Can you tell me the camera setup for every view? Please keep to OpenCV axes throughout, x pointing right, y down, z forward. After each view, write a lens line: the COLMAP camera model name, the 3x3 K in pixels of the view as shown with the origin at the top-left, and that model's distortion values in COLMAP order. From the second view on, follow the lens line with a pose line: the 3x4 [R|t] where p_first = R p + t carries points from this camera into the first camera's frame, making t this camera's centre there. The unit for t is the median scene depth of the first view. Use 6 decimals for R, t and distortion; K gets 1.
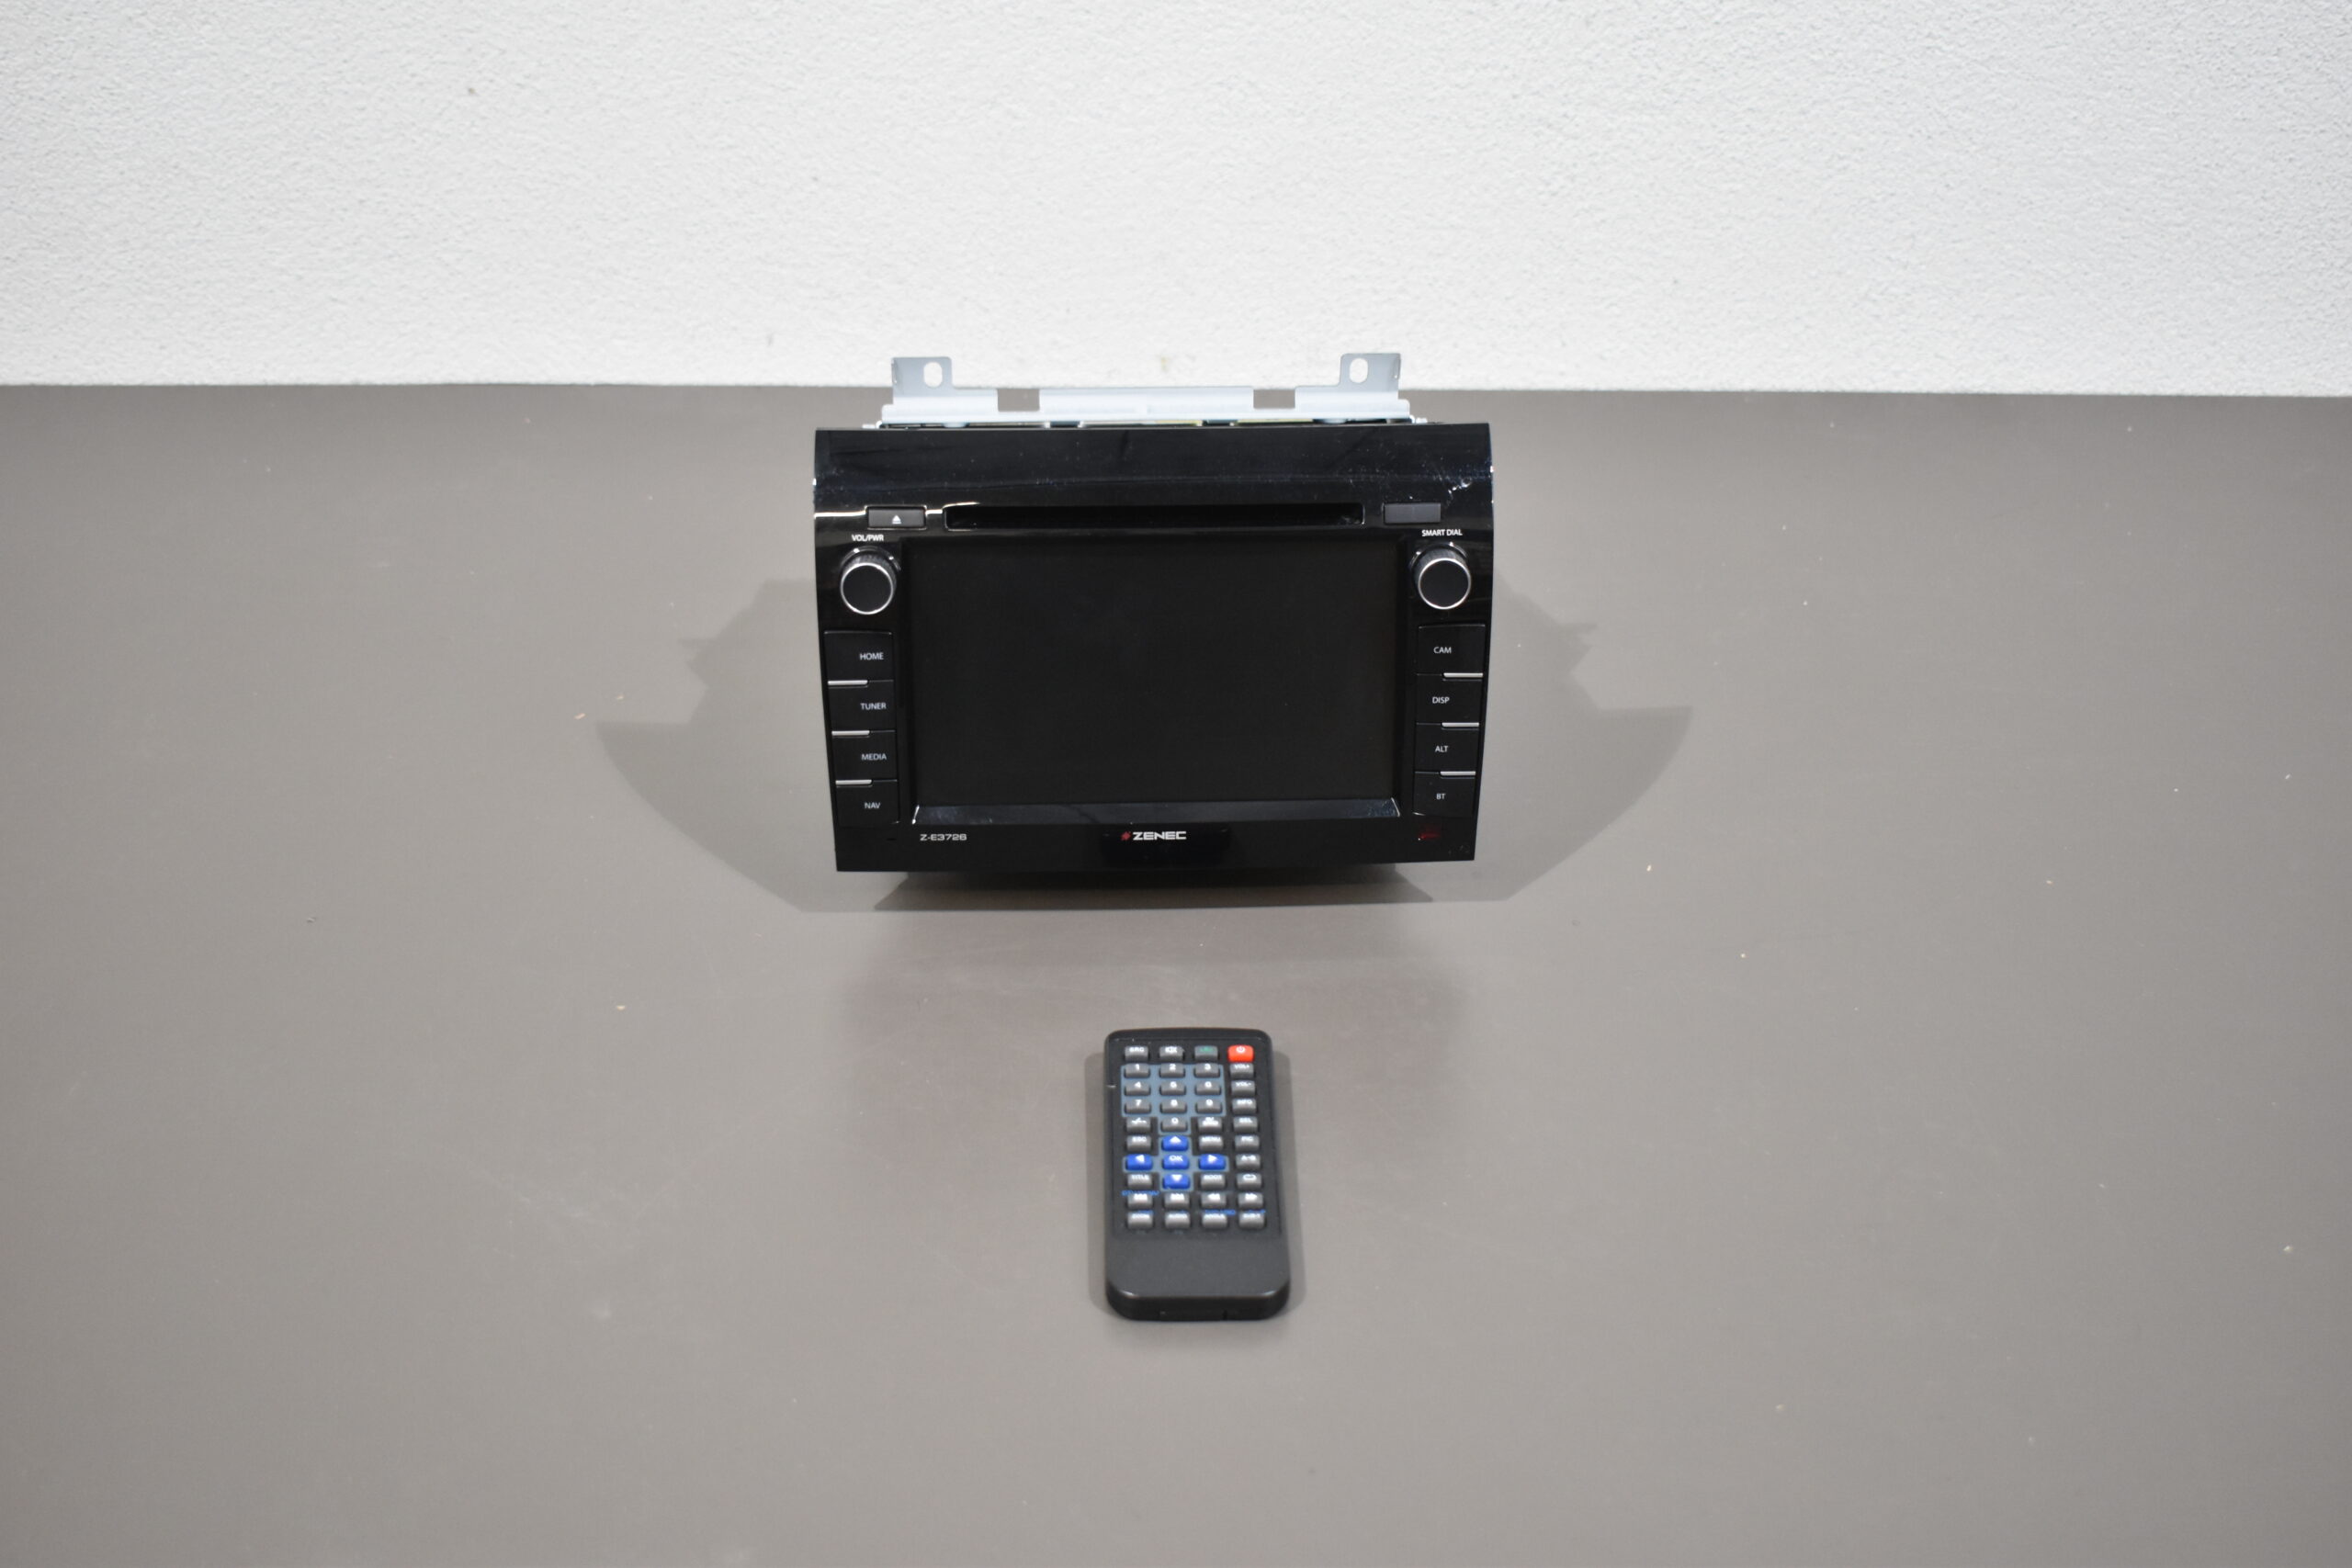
lens RADIAL K [[3064.8, 0, 1179.2], [0, 3064.8, 779.3], [0, 0, 1]] dist [-0.039870, 0.000000]
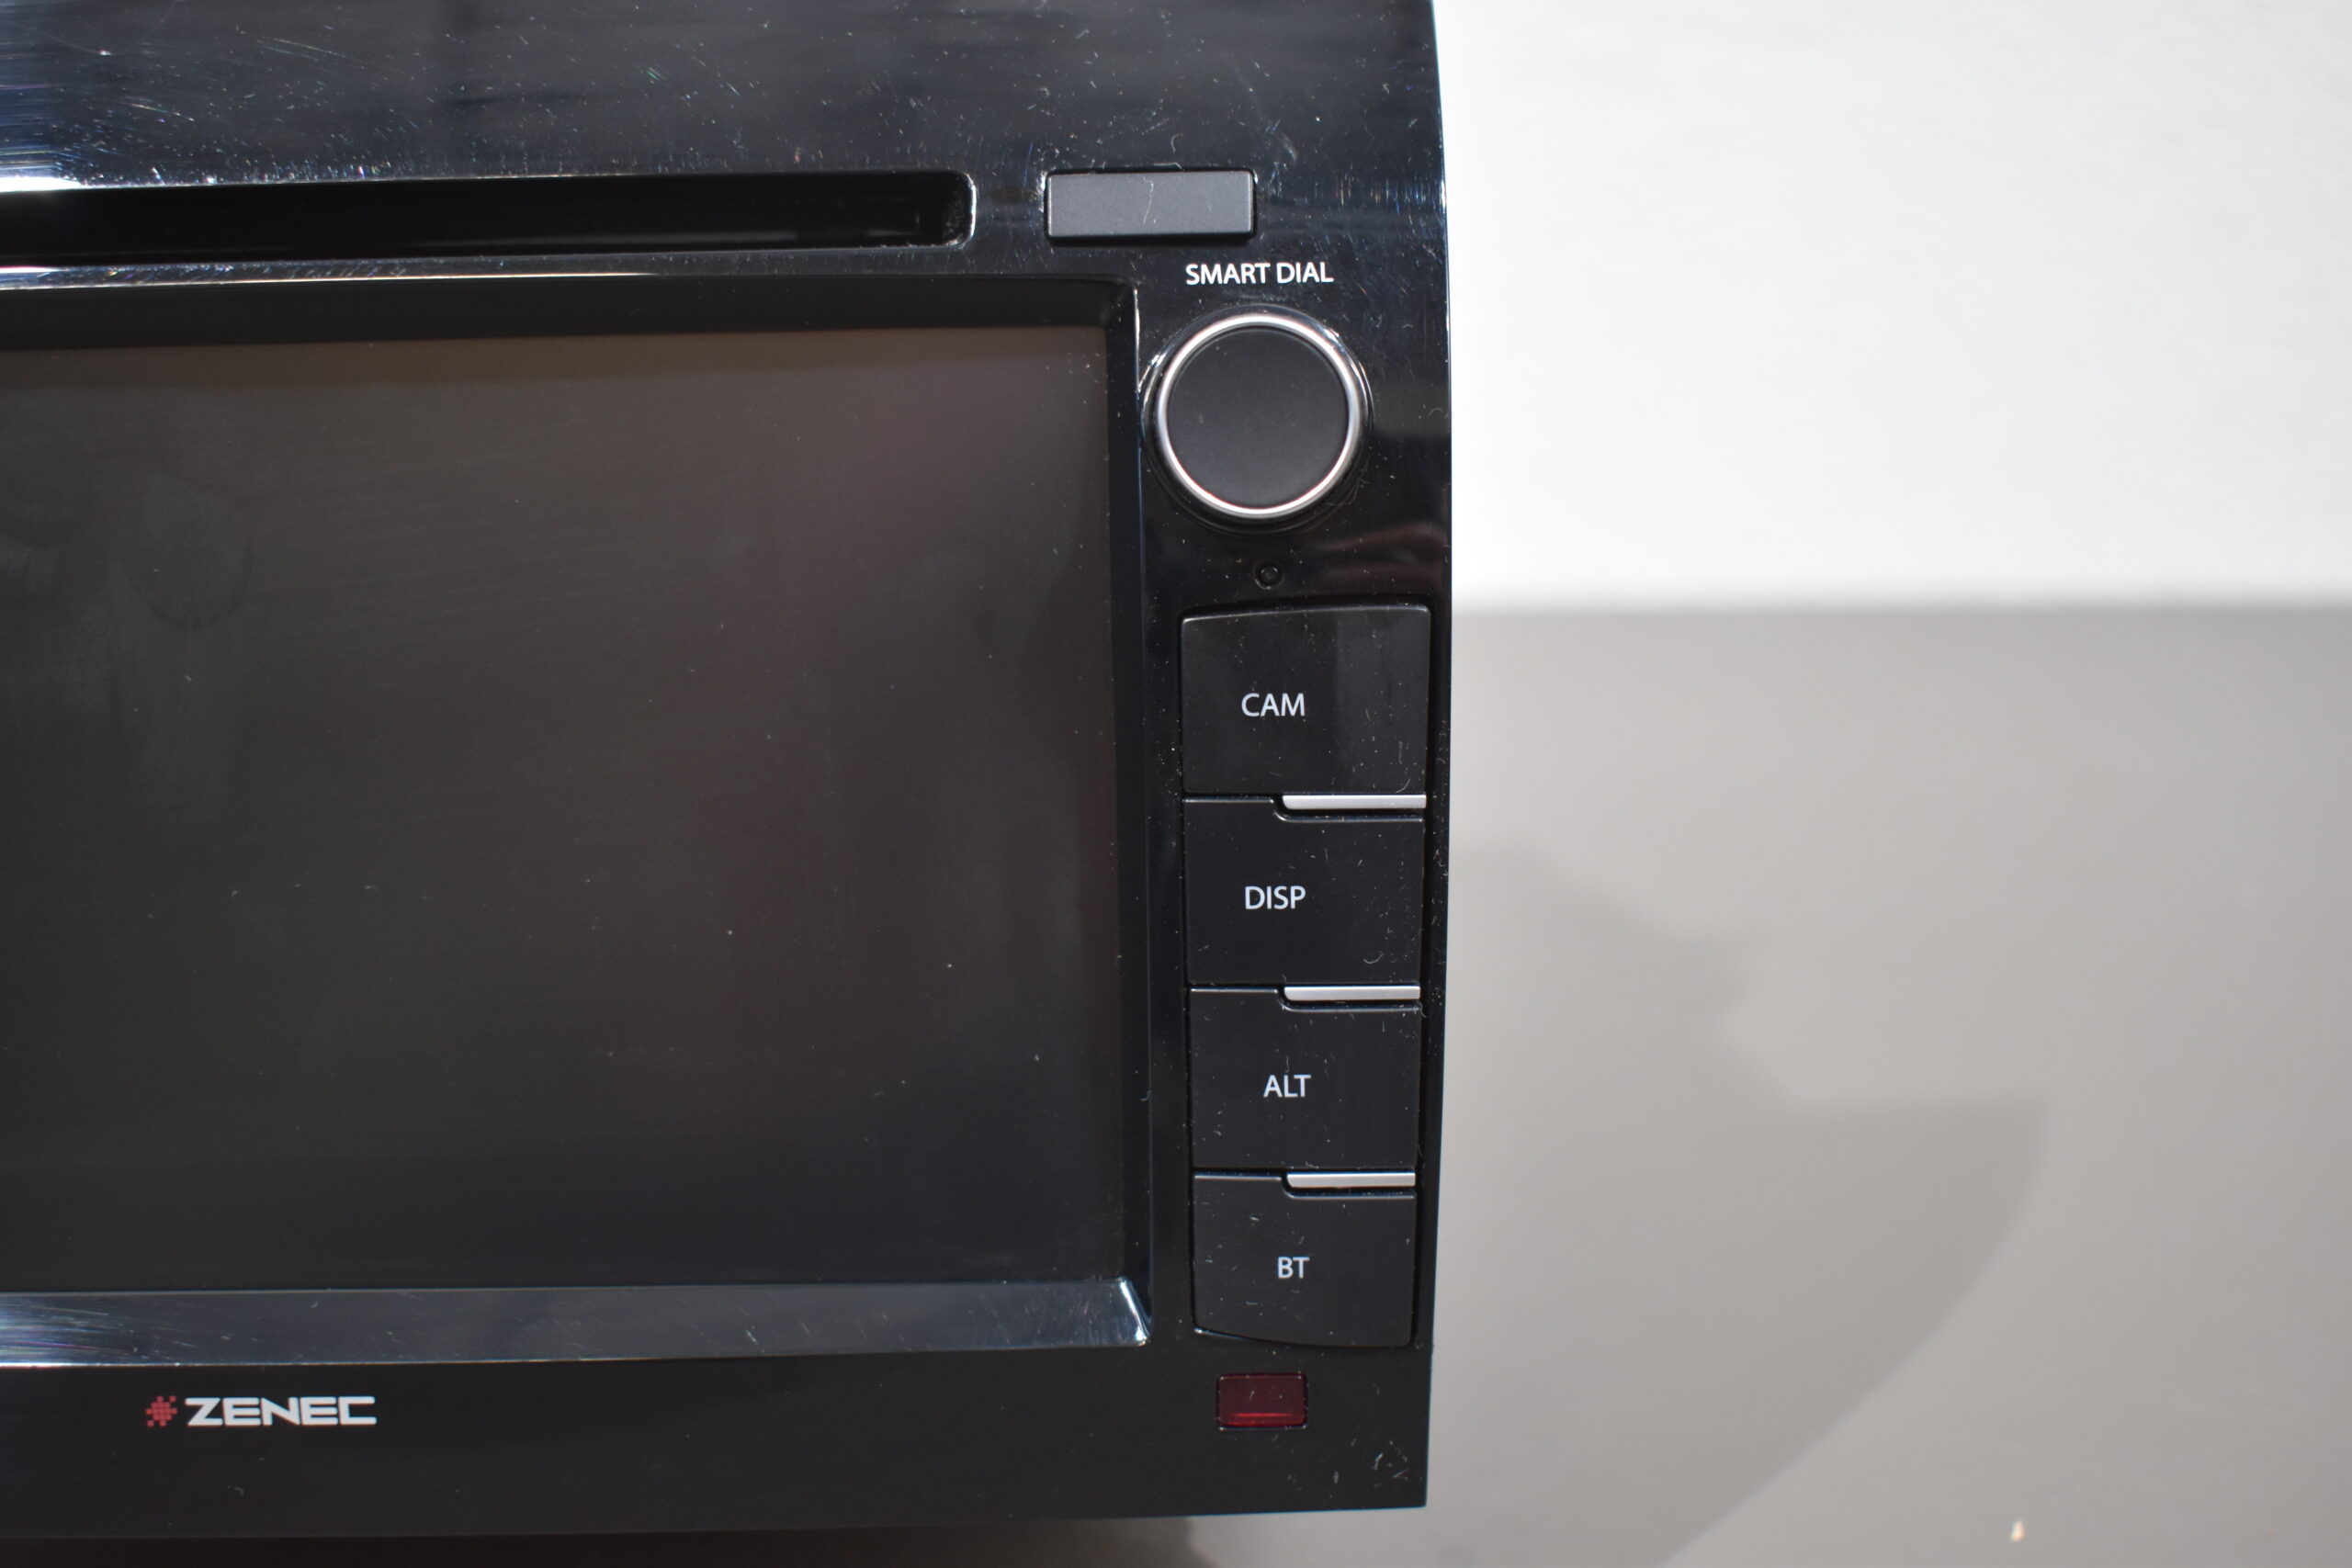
lens RADIAL K [[2746.2, 0, 1172.0], [0, 2746.2, 842.9], [0, 0, 1]] dist [-0.057775, 0.000000]
pose [[0.998975, -0.011477, -0.043788, 0.086732], [0.001548, 0.975422, -0.220339, 0.022851], [0.045241, 0.220046, 0.974440, 0.759552]]
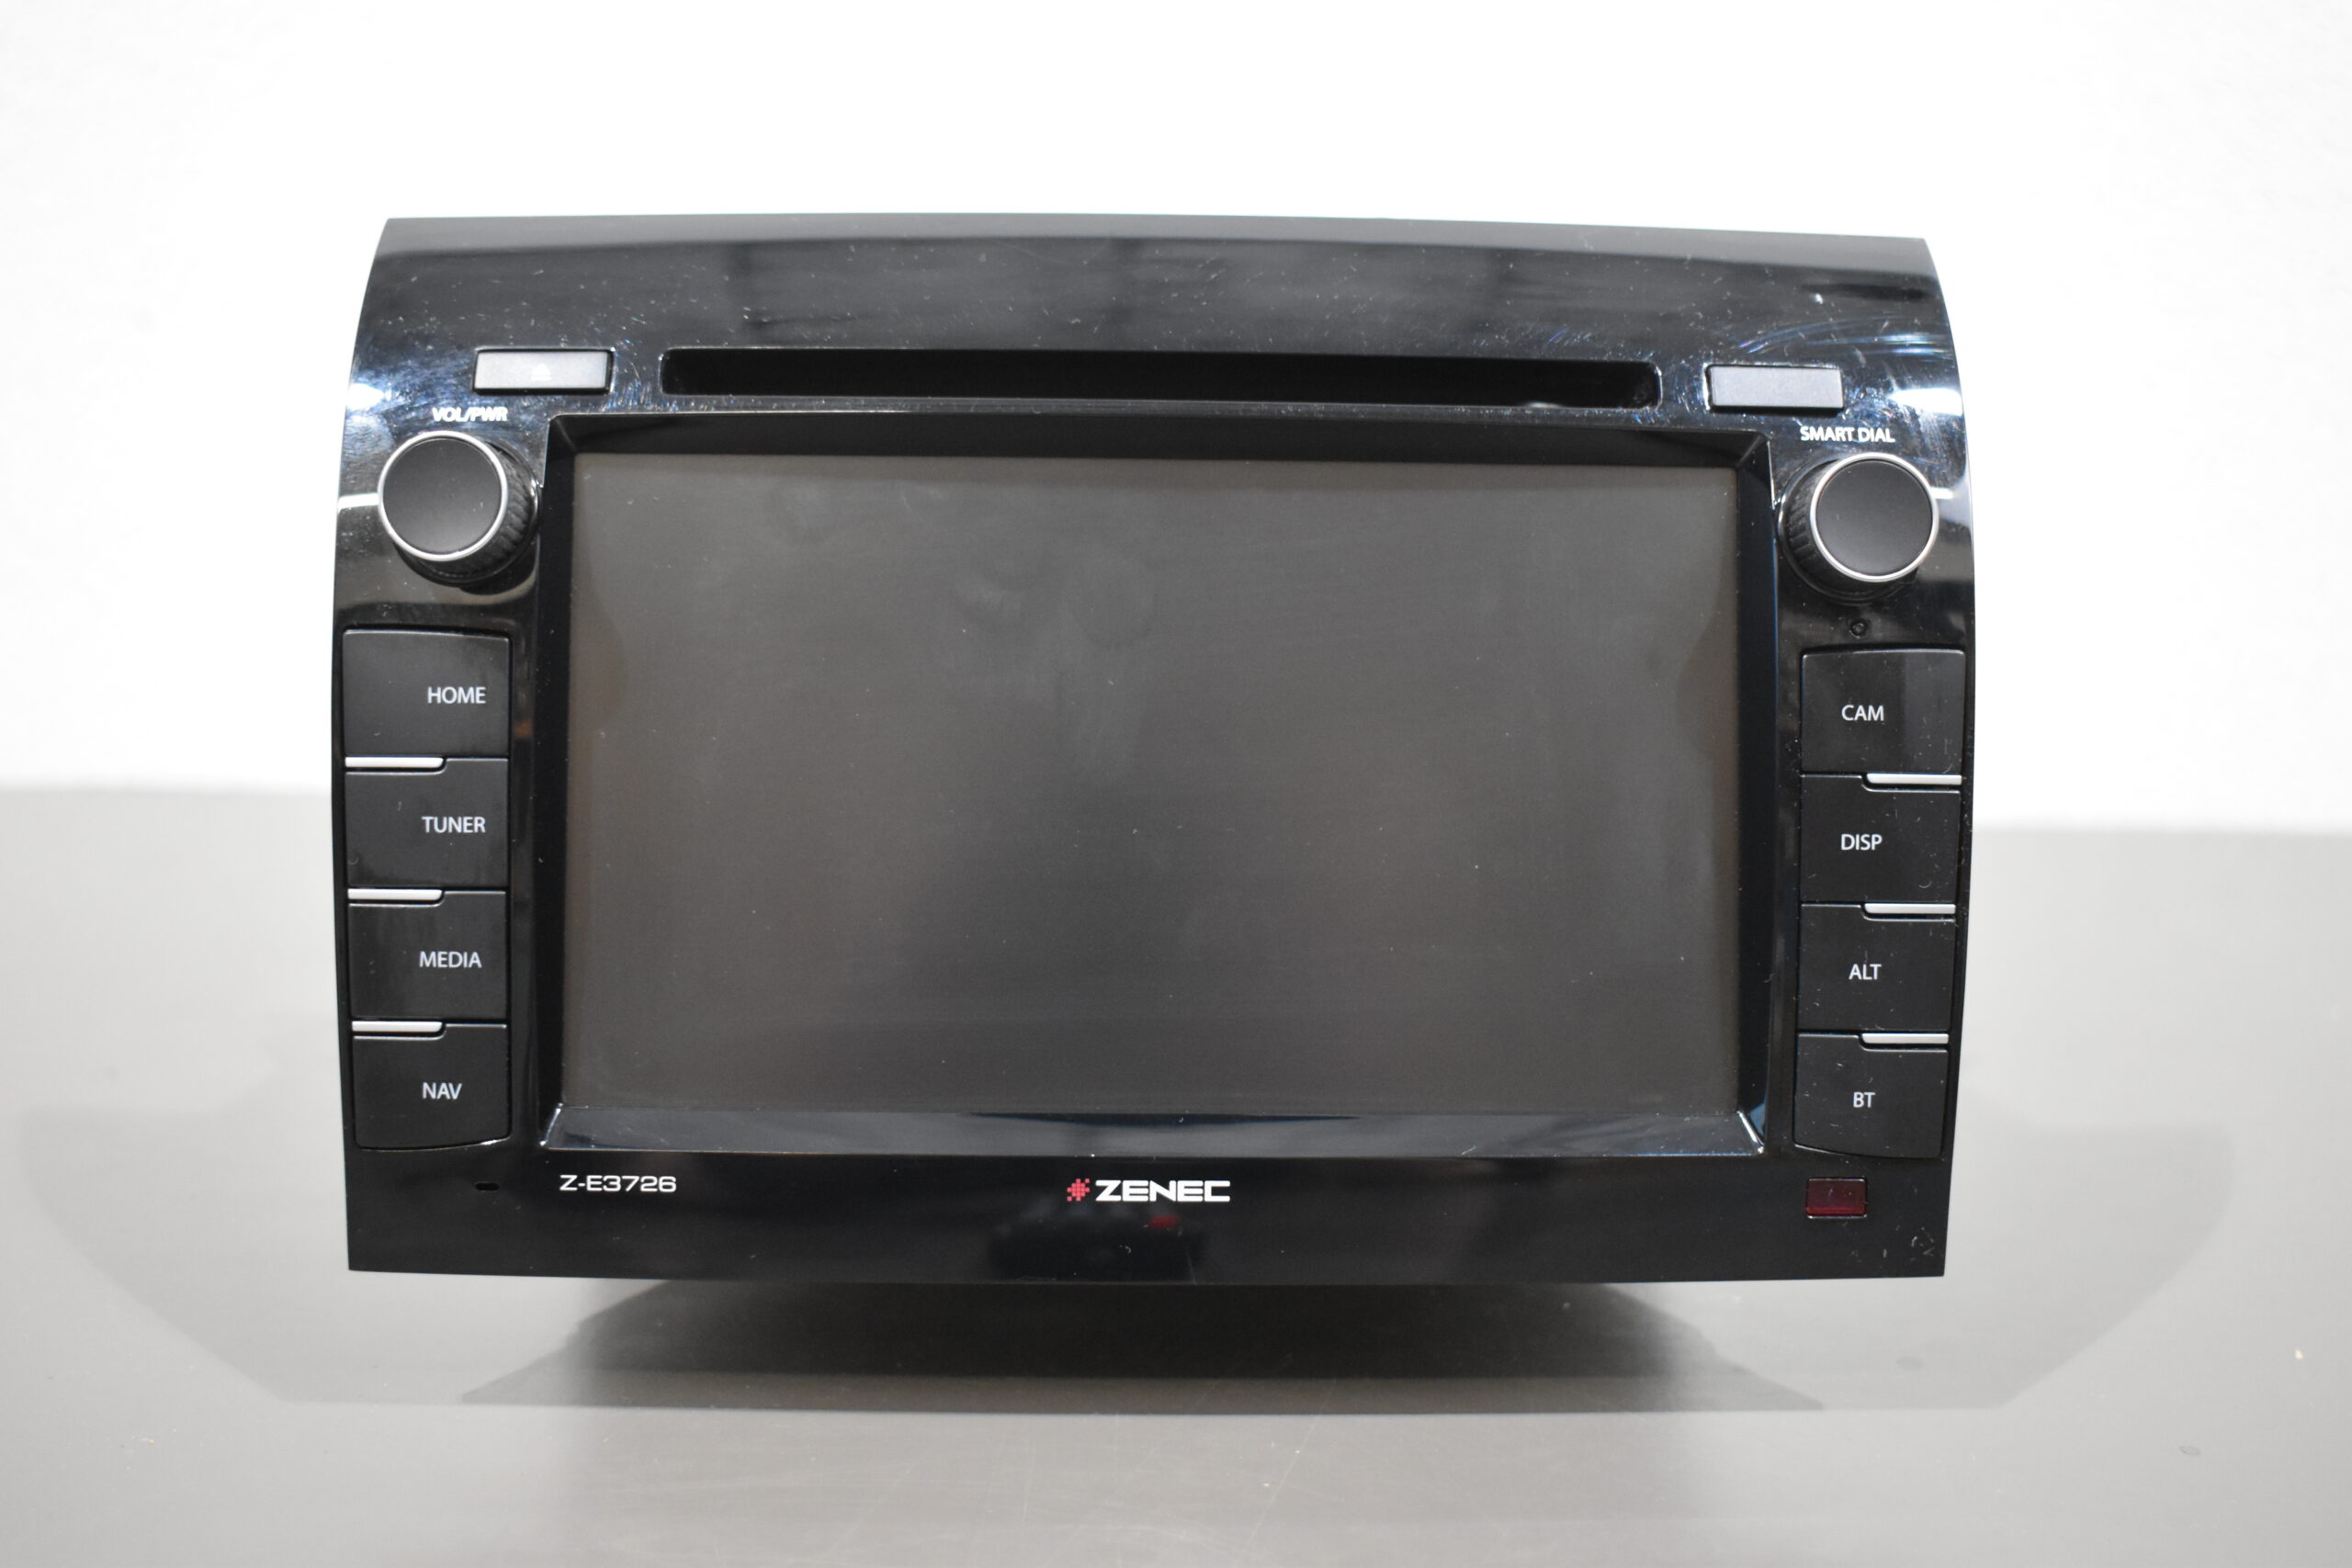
lens RADIAL K [[2698.8, 0, 1157.2], [0, 2698.8, 781.6], [0, 0, 1]] dist [-0.077665, 0.000000]
pose [[0.999886, 0.008429, -0.012518, -0.003280], [-0.012258, 0.937450, -0.347903, 0.090976], [0.008803, 0.348017, 0.937447, 0.661572]]
